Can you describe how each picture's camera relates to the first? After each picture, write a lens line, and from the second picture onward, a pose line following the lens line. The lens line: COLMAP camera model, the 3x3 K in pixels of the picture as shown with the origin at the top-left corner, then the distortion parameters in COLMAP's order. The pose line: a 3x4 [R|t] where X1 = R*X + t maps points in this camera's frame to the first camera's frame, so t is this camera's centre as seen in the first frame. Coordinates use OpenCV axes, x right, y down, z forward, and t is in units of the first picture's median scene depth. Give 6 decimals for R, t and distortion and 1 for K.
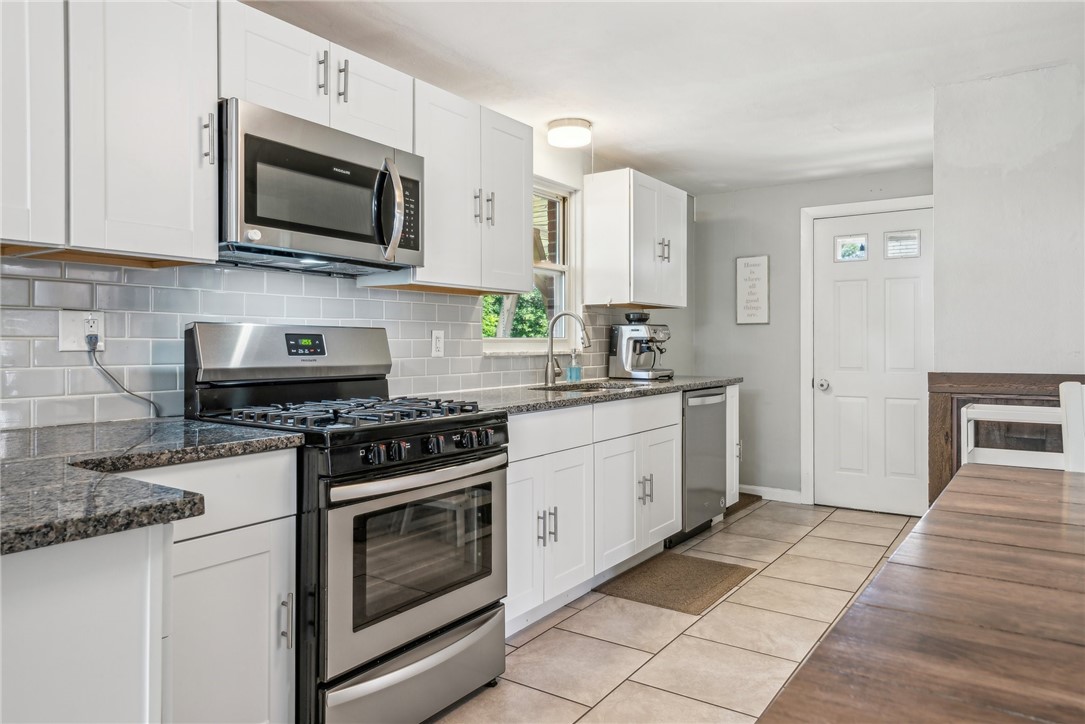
lens RADIAL K [[718.2, 0, 549.5], [0, 718.2, 345.8], [0, 0, 1]] dist [0.003548, -0.005148]
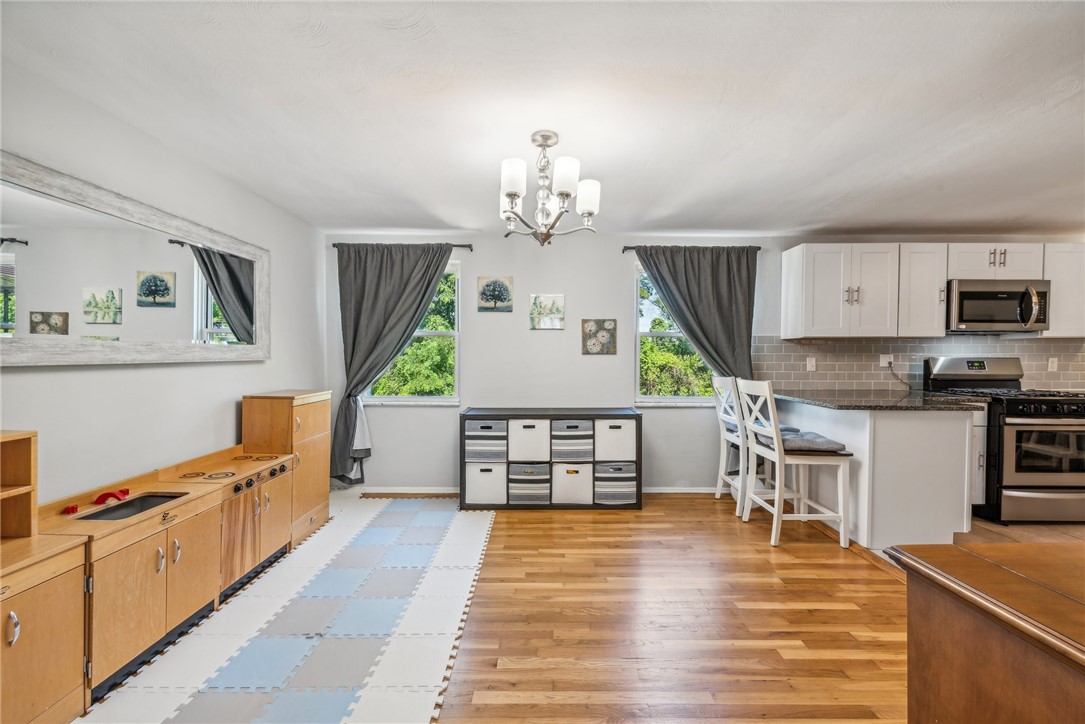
lens RADIAL K [[436.8, 0, 540.4], [0, 436.8, 364.3], [0, 0, 1]] dist [0.010052, -0.001300]
pose [[0.565138, 0.016518, -0.824831, 0.059151], [-0.003095, 0.999835, 0.017902, -0.025653], [0.824991, -0.007565, 0.565095, -1.016268]]
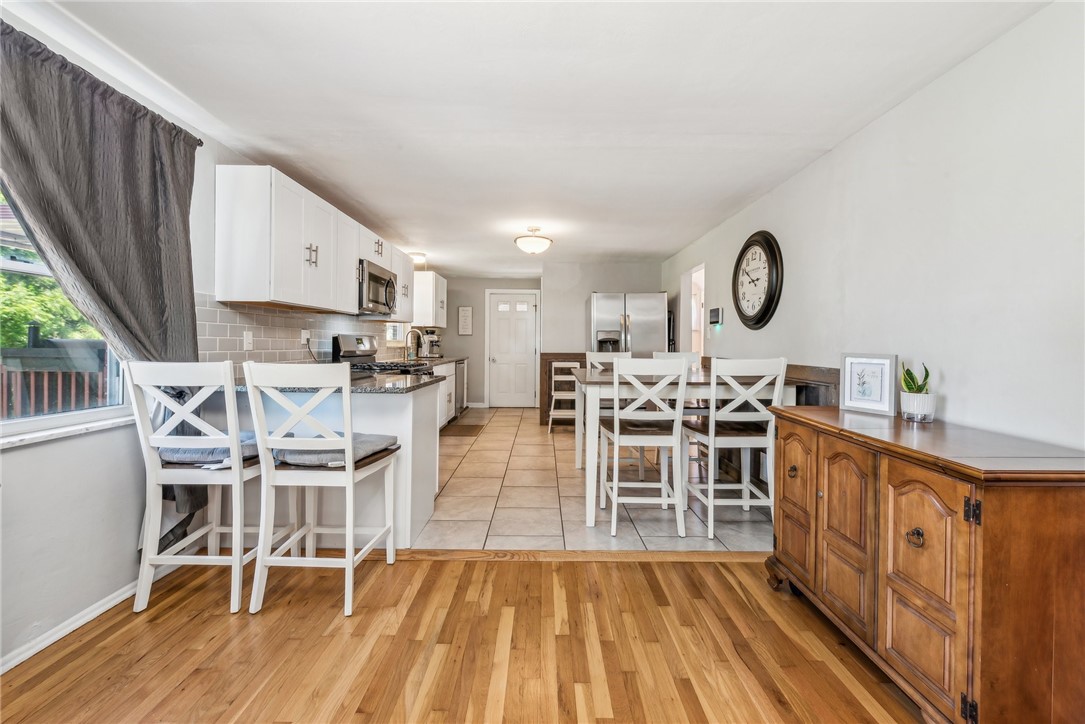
lens RADIAL K [[436.8, 0, 551.0], [0, 436.8, 342.1], [0, 0, 1]] dist [0.010052, -0.001300]
pose [[0.816662, 0.010018, 0.577029, -0.648892], [-0.006993, 0.999948, -0.007464, 0.004614], [-0.577074, 0.002060, 0.816690, -0.700682]]
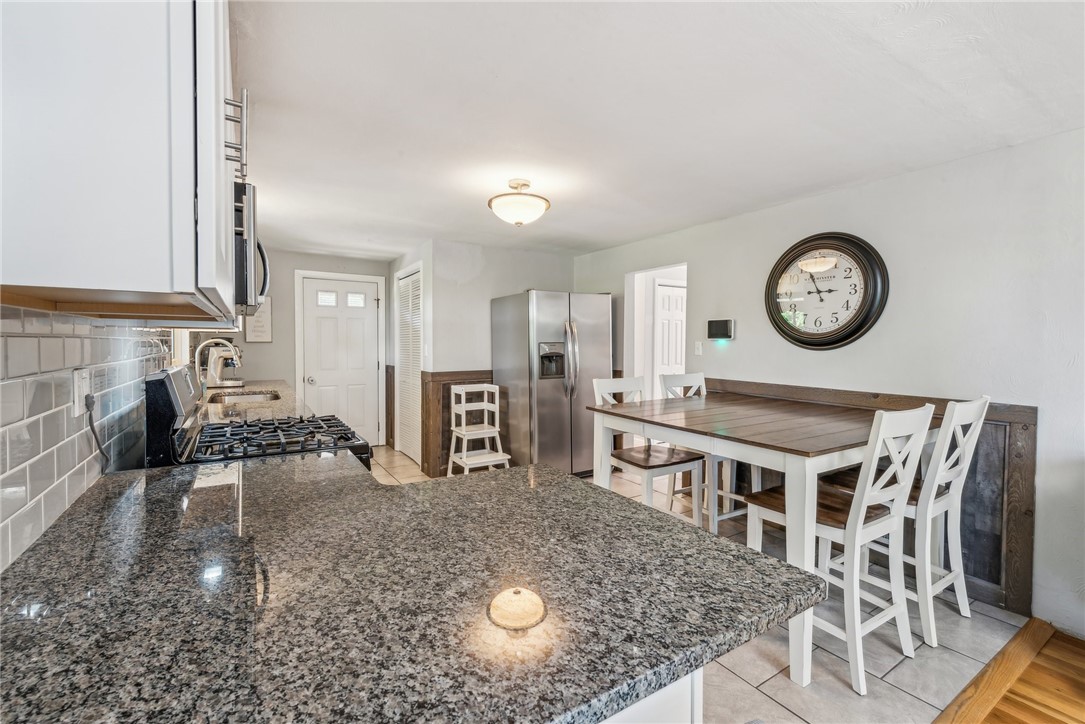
lens RADIAL K [[456.3, 0, 544.9], [0, 456.3, 363.5], [0, 0, 1]] dist [0.001200, -0.000045]
pose [[0.387124, -0.042554, 0.921045, -0.718742], [-0.002332, 0.998886, 0.047131, -0.064743], [-0.922025, -0.020394, 0.386594, 0.199088]]
